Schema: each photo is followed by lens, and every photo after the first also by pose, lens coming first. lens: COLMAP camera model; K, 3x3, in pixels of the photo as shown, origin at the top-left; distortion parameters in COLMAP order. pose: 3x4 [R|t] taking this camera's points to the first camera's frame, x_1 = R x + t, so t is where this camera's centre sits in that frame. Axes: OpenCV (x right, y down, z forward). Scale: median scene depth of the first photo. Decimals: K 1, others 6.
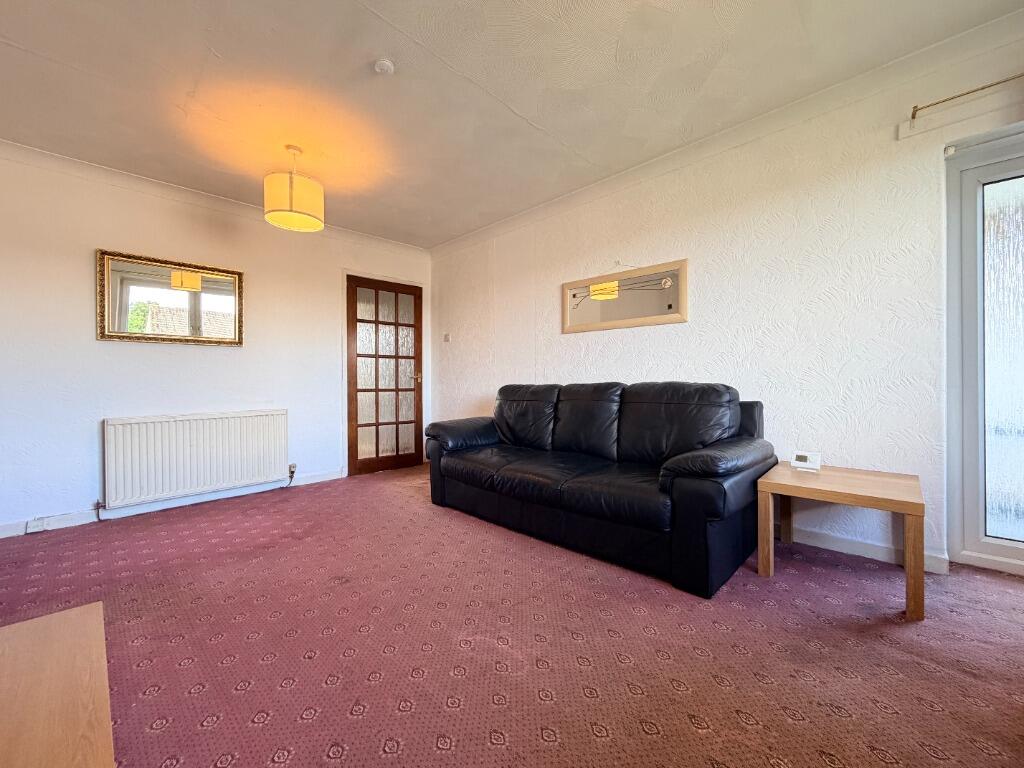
lens RADIAL K [[409.4, 0, 508.6], [0, 409.4, 381.2], [0, 0, 1]] dist [0.001599, 0.000169]
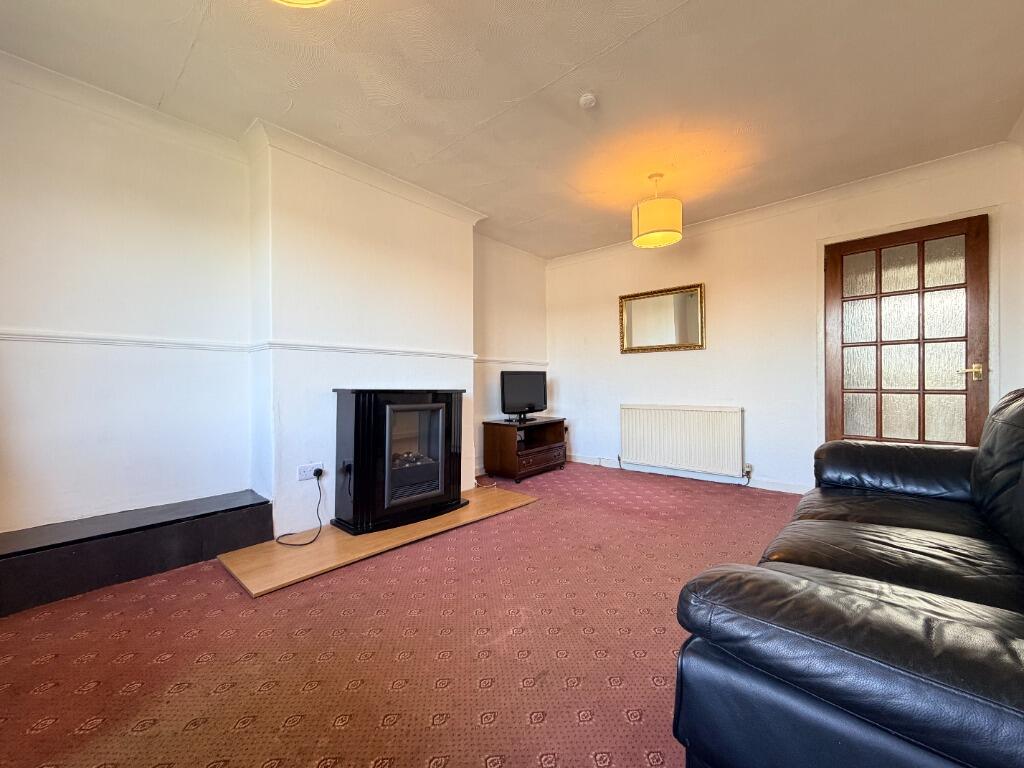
lens RADIAL K [[409.4, 0, 508.6], [0, 409.4, 381.2], [0, 0, 1]] dist [0.001599, 0.000169]
pose [[0.037401, 0.002870, -0.999296, 0.453705], [0.005953, 0.999977, 0.003094, -0.001633], [0.999283, -0.006065, 0.037384, 0.417248]]
